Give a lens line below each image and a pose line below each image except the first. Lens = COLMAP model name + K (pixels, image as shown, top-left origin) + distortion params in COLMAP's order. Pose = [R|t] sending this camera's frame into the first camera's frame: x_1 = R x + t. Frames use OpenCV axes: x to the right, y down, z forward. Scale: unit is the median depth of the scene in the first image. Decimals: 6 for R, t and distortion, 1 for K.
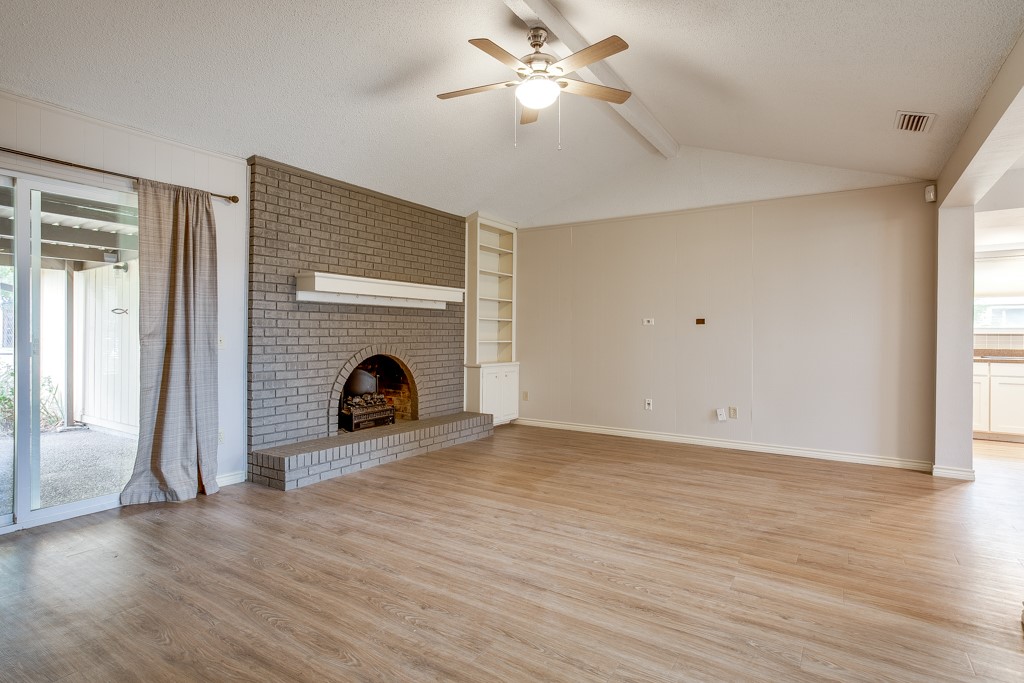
lens RADIAL K [[541.9, 0, 493.2], [0, 541.9, 334.3], [0, 0, 1]] dist [-0.054283, 0.033923]
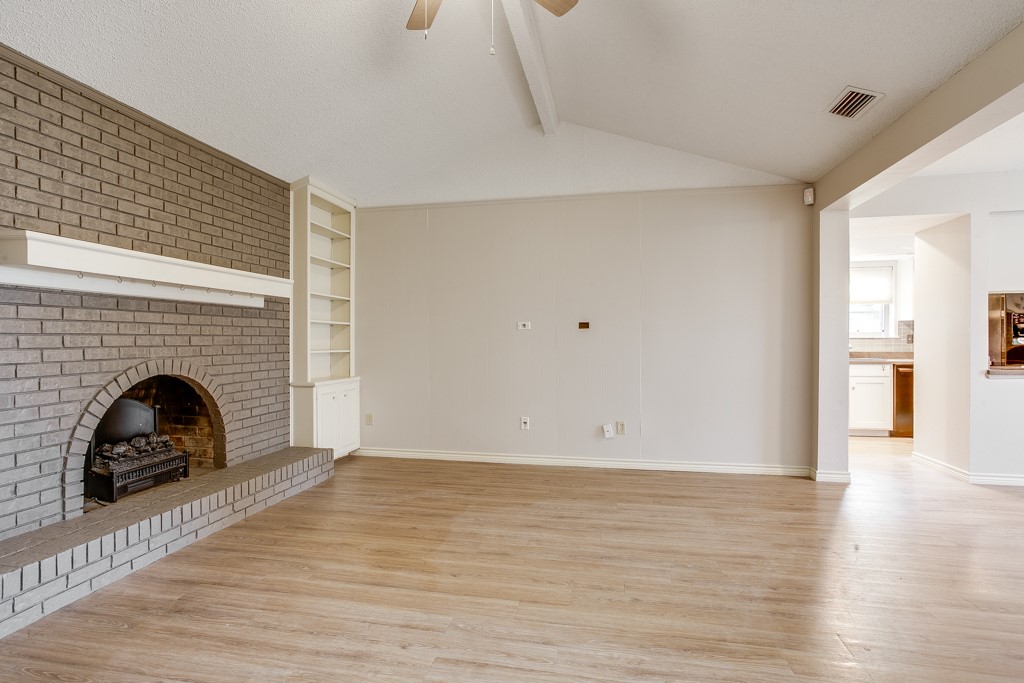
lens RADIAL K [[534.5, 0, 499.9], [0, 534.5, 346.4], [0, 0, 1]] dist [-0.054162, 0.034603]
pose [[0.926195, -0.011084, 0.376882, -0.081459], [0.007160, 0.999905, 0.011813, -0.001219], [-0.376977, -0.008243, 0.926186, 0.303174]]
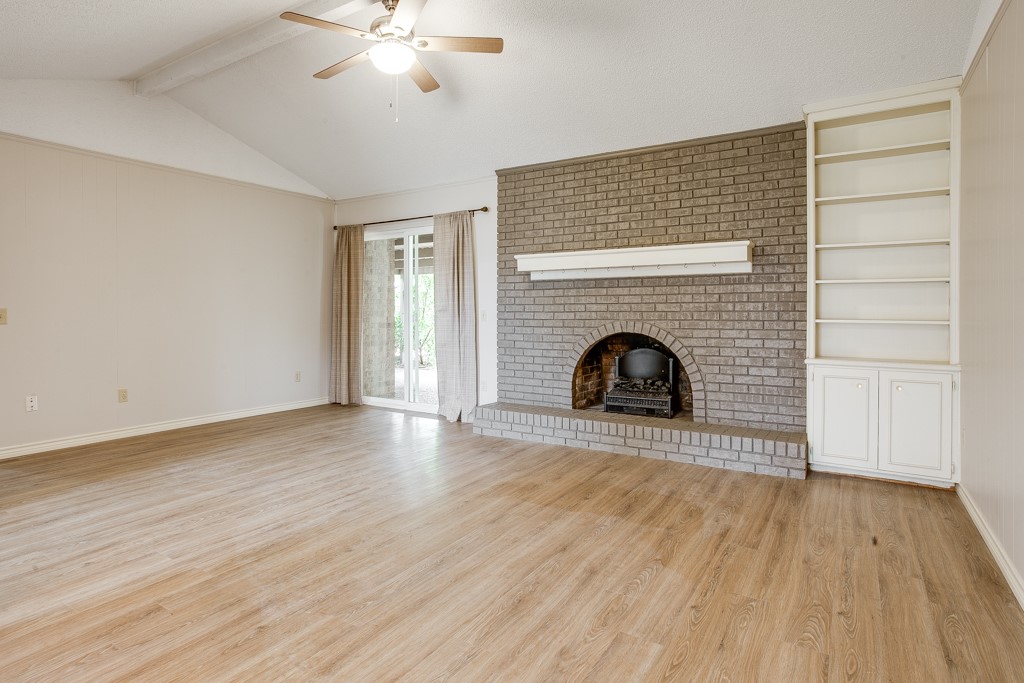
lens RADIAL K [[566.6, 0, 480.7], [0, 566.6, 309.9], [0, 0, 1]] dist [-0.054290, 0.030454]
pose [[-0.007026, -0.005344, -0.999961, 0.796998], [0.000974, 0.999985, -0.005351, 0.005736], [0.999975, -0.001011, -0.007020, 0.856747]]
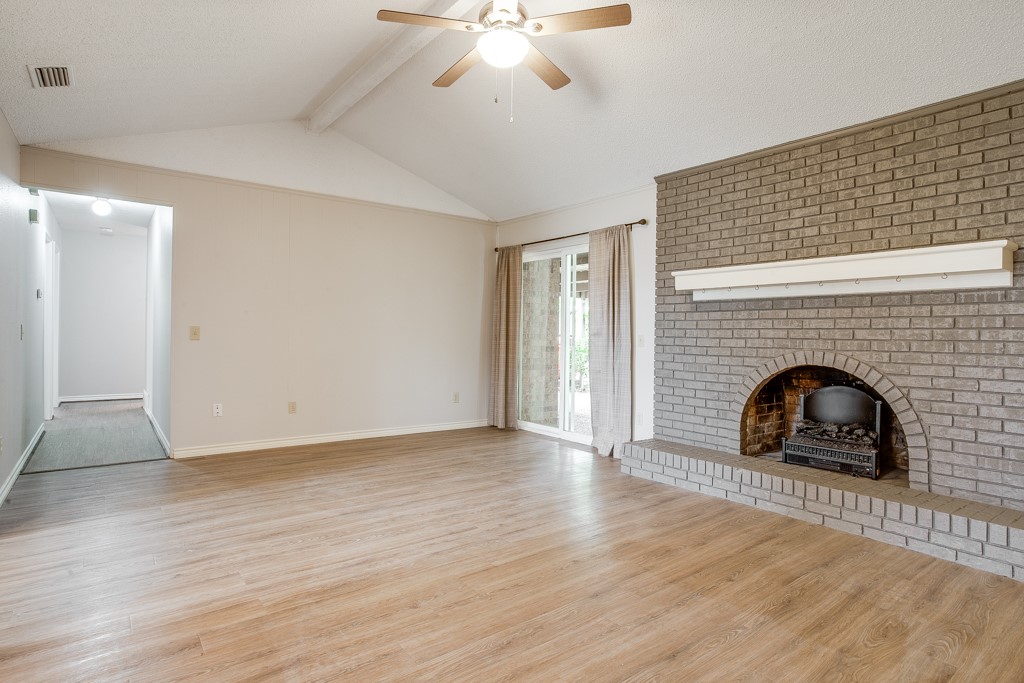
lens RADIAL K [[541.9, 0, 493.2], [0, 541.9, 334.3], [0, 0, 1]] dist [-0.054283, 0.033923]
pose [[-0.341246, -0.006943, -0.939948, 0.651305], [-0.015487, 0.999879, -0.001763, 0.005222], [0.939846, 0.013955, -0.341312, 0.943390]]
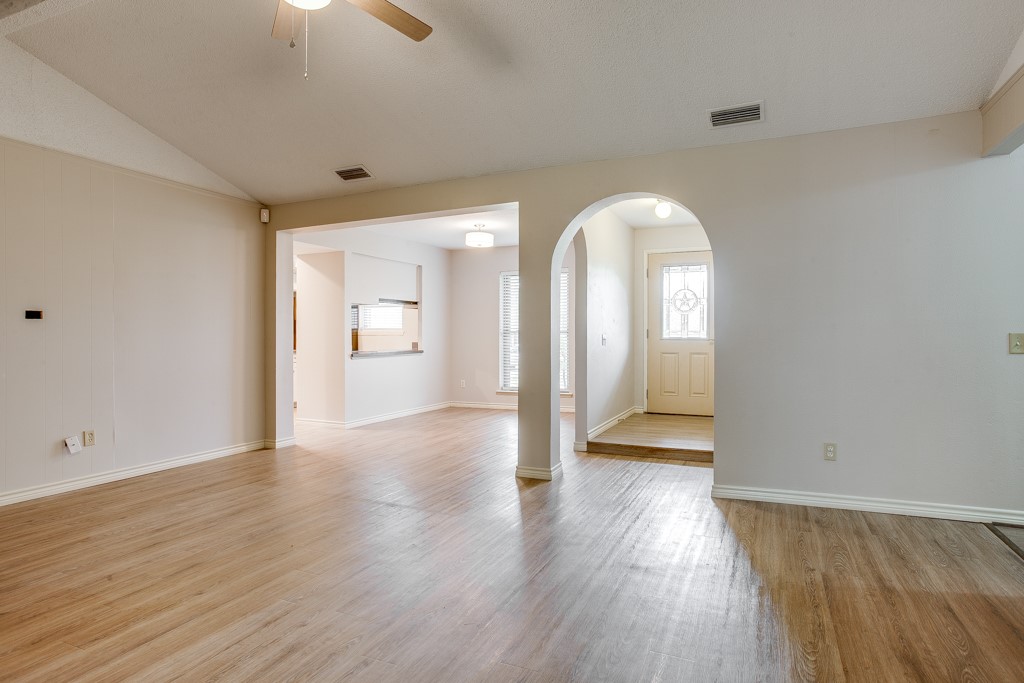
lens RADIAL K [[534.4, 0, 544.0], [0, 534.4, 338.0], [0, 0, 1]] dist [-0.001613, -0.000315]
pose [[-0.196319, -0.012802, 0.980457, -0.479090], [-0.001559, 0.999918, 0.012743, -0.005636], [-0.980539, 0.000973, -0.196323, 0.611077]]
